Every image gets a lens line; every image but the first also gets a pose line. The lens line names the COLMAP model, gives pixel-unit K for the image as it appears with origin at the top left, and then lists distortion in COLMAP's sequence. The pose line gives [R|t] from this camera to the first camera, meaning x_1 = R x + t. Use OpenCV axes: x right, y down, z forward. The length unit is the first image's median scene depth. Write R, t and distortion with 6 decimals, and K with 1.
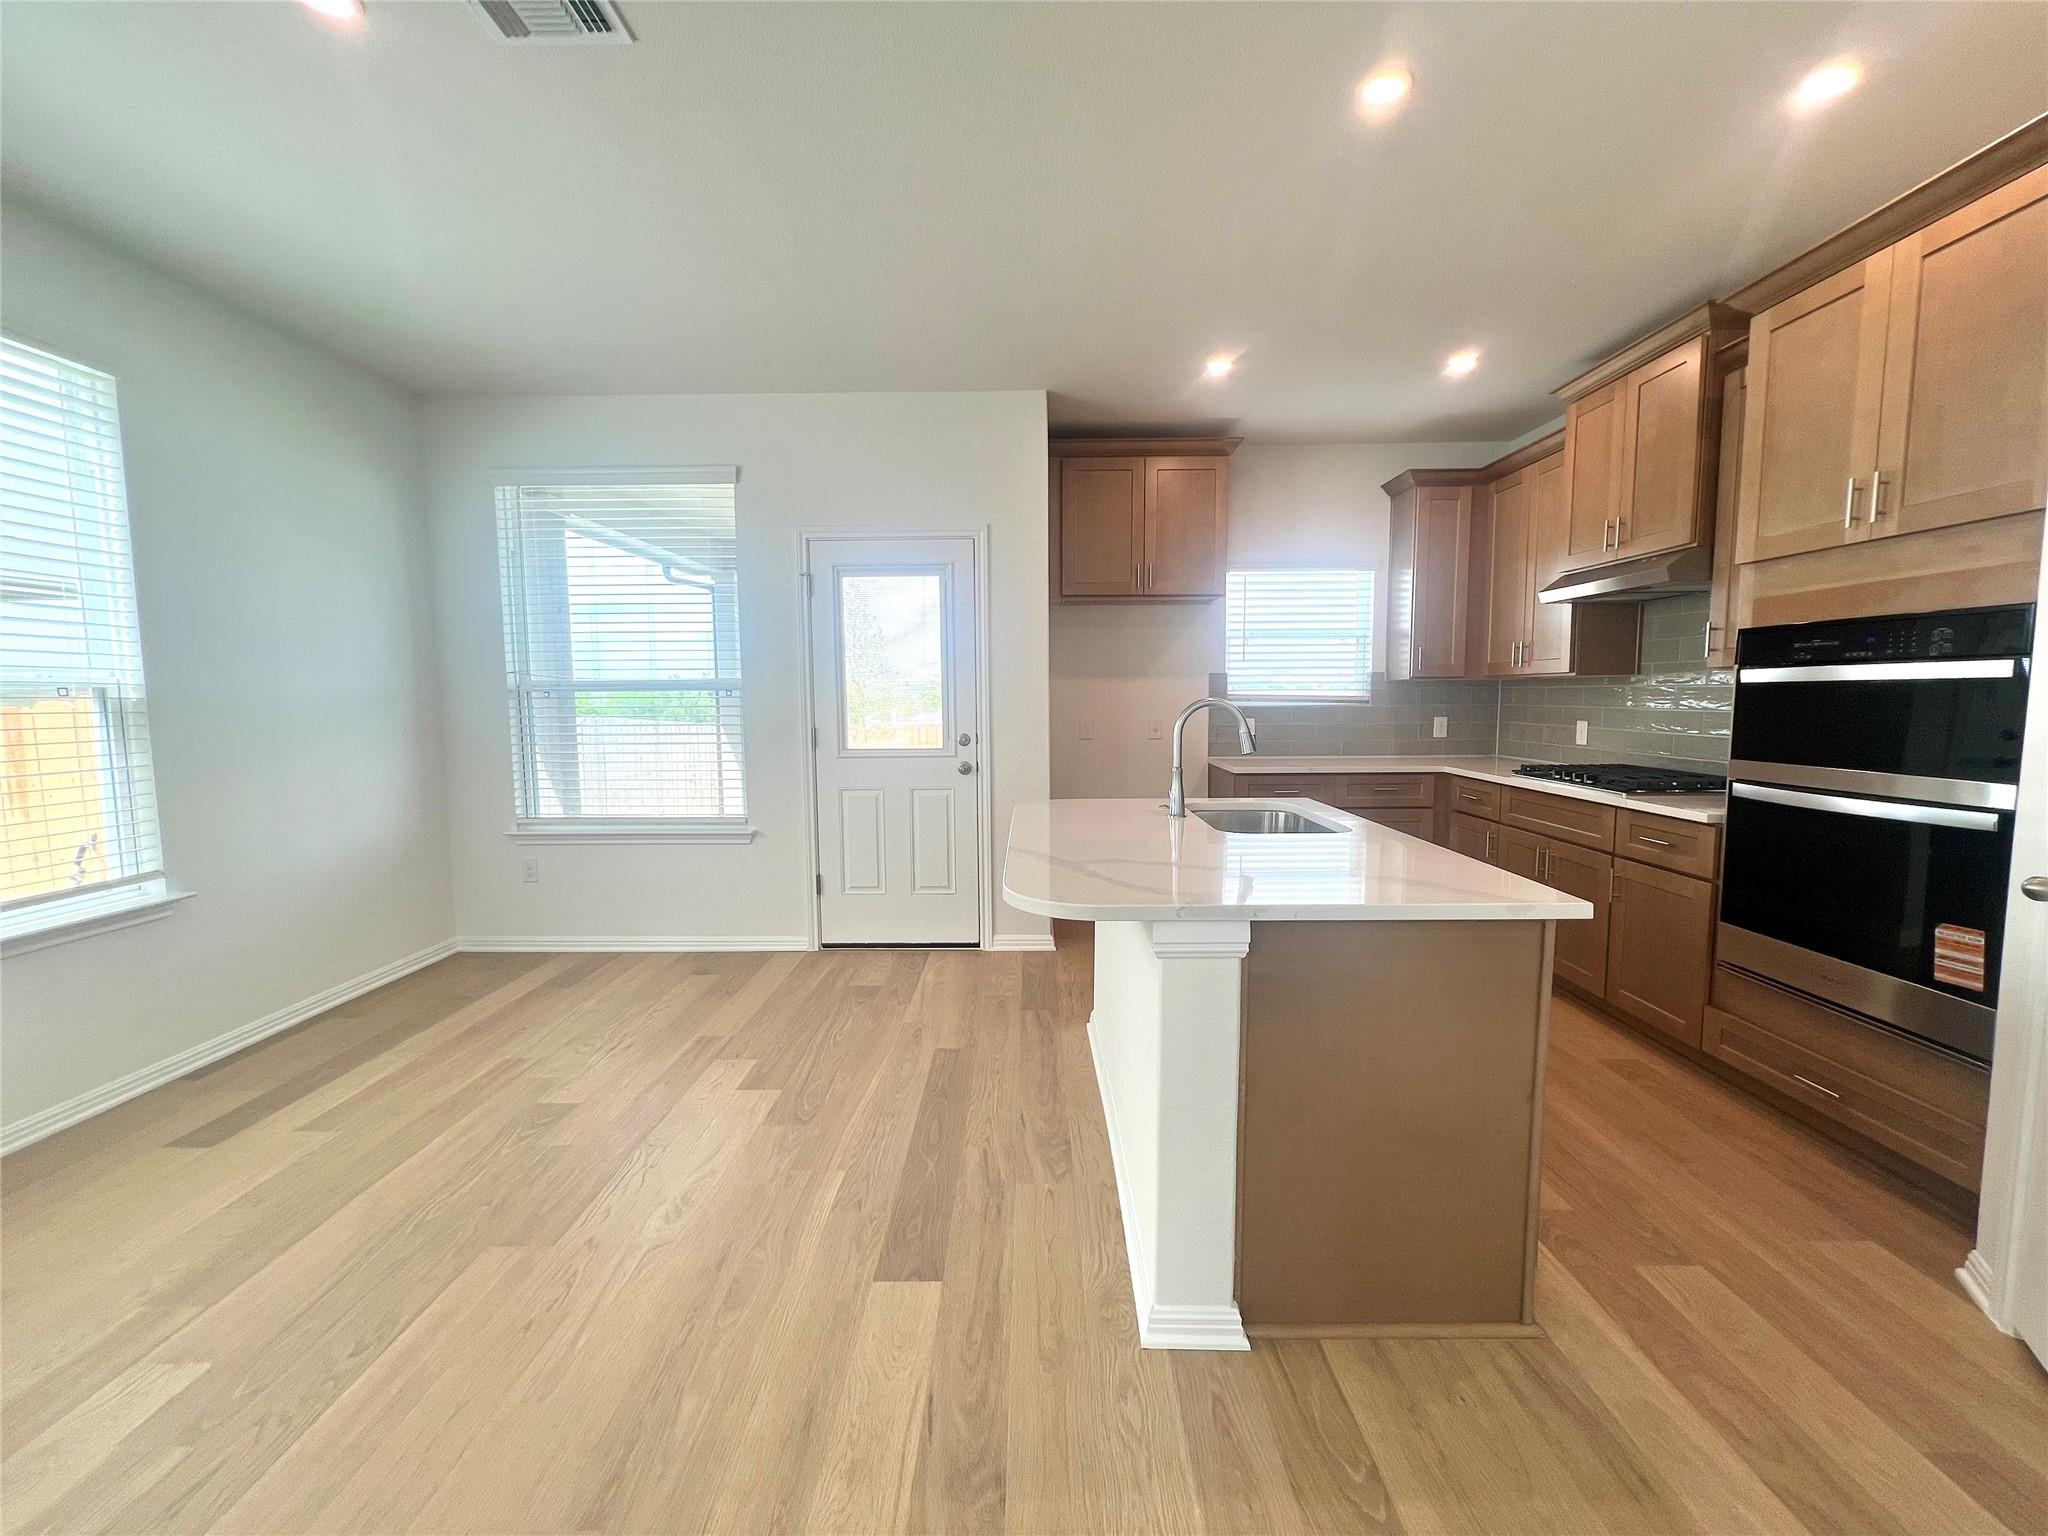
lens RADIAL K [[812.0, 0, 972.7], [0, 812.0, 769.5], [0, 0, 1]] dist [-0.040542, 0.000153]
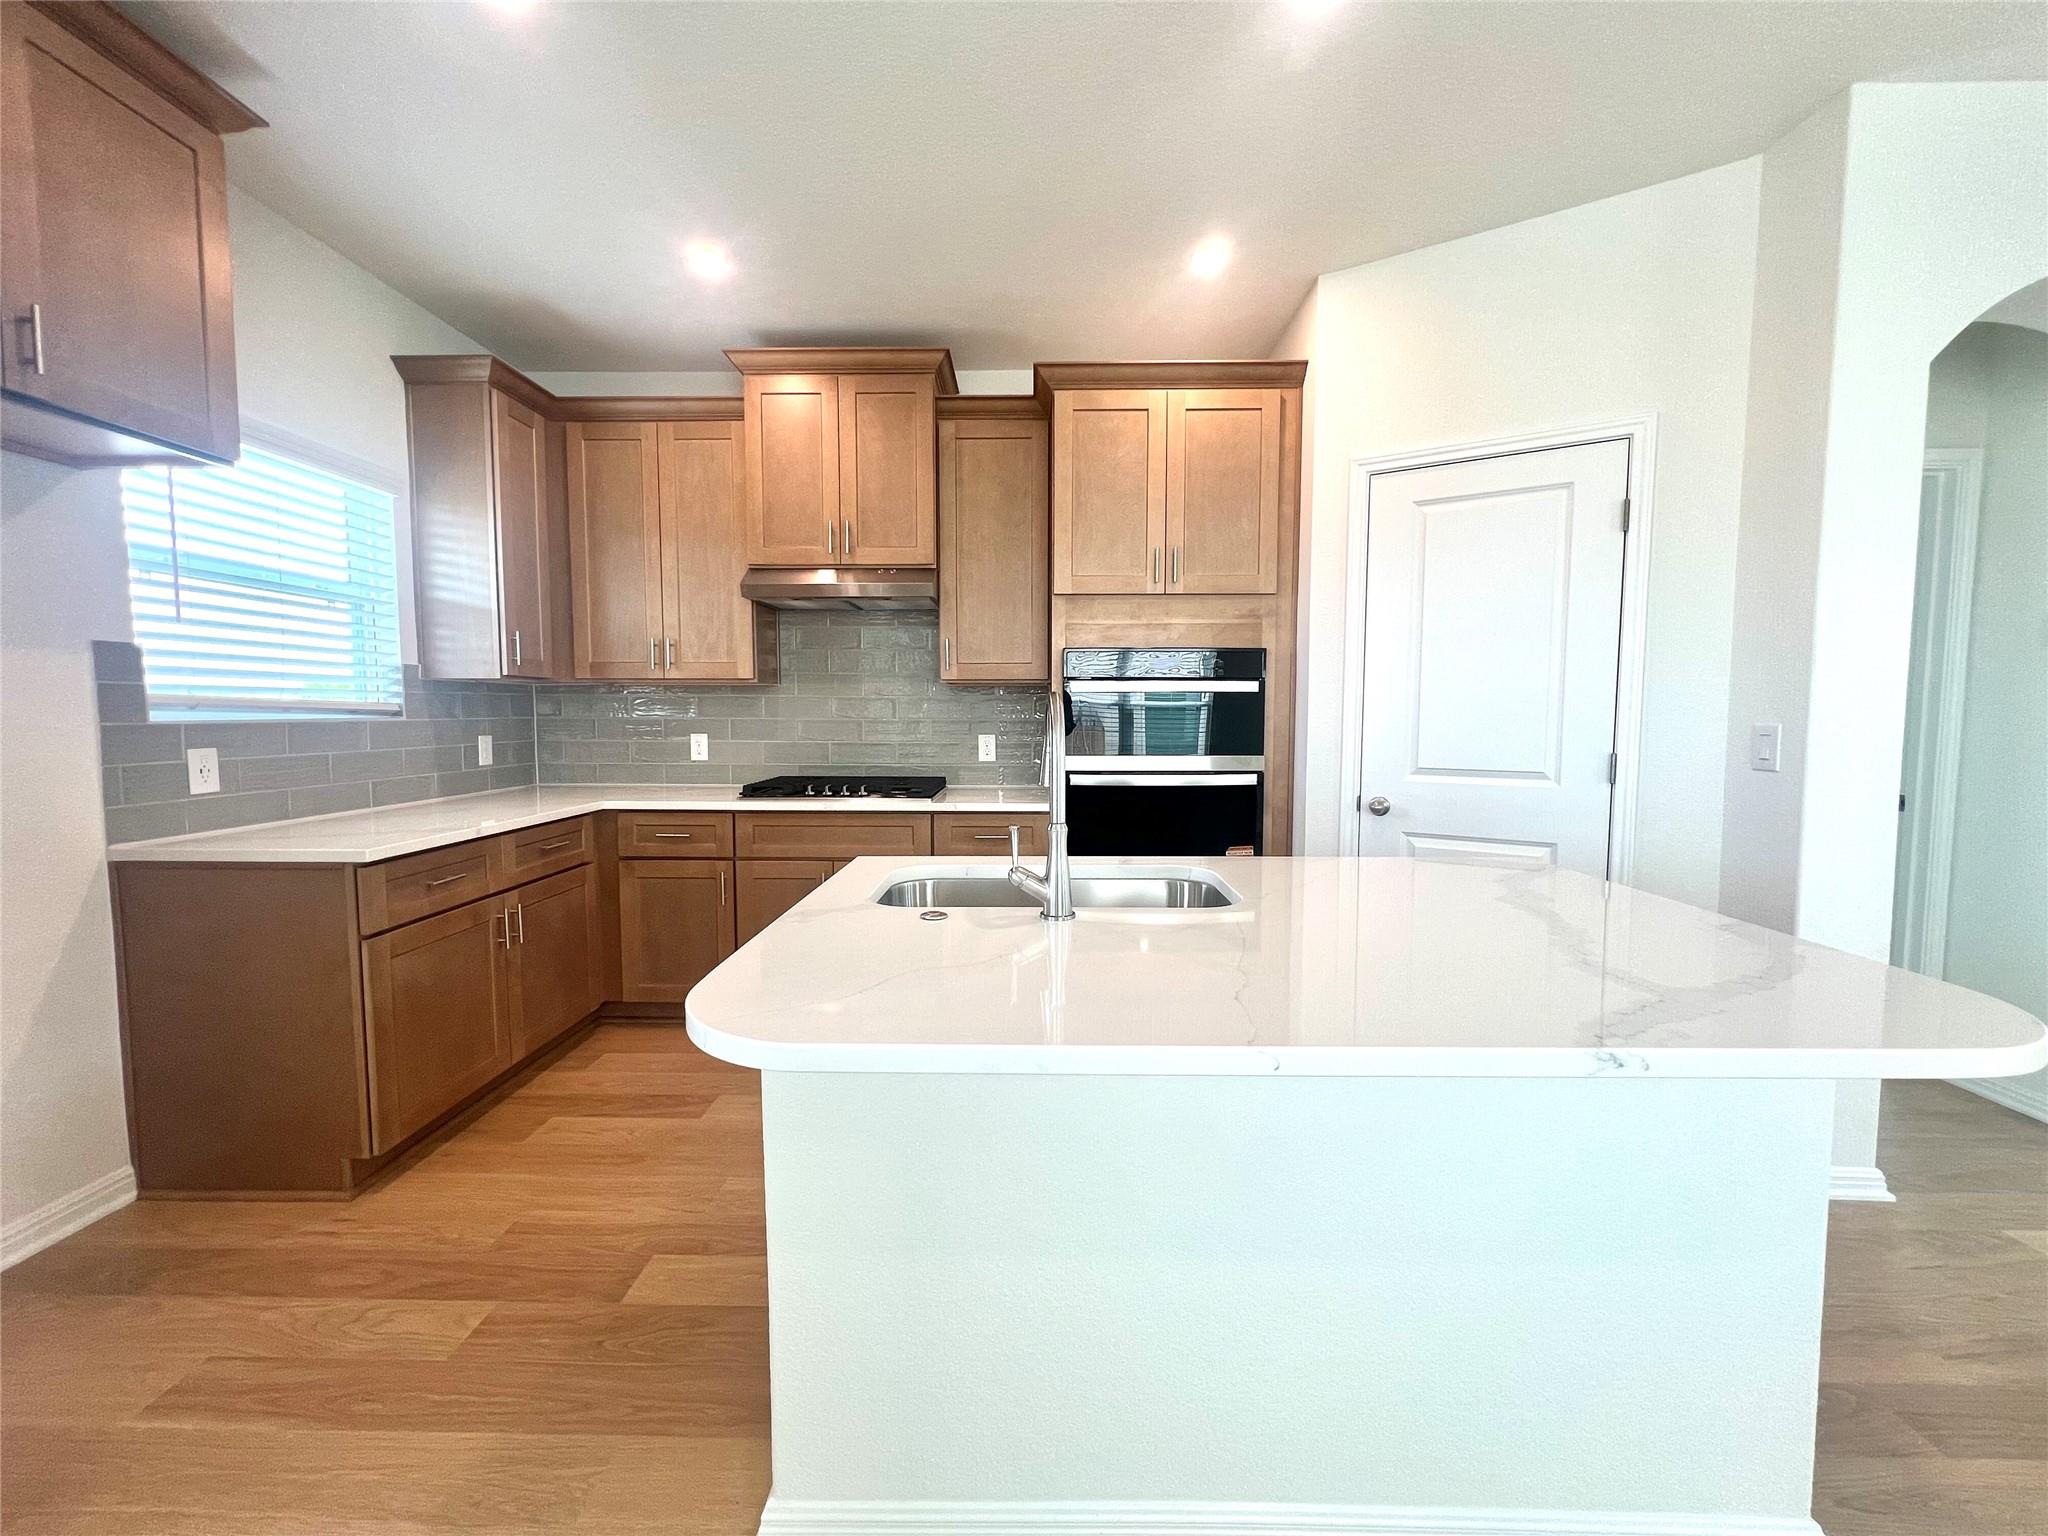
lens RADIAL K [[820.5, 0, 1020.0], [0, 820.5, 767.0], [0, 0, 1]] dist [-0.005308, 0.000363]
pose [[-0.059731, -0.058229, 0.996515, -0.163833], [0.088992, 0.994011, 0.063417, -0.046963], [-0.994240, 0.092470, -0.054192, 0.642760]]
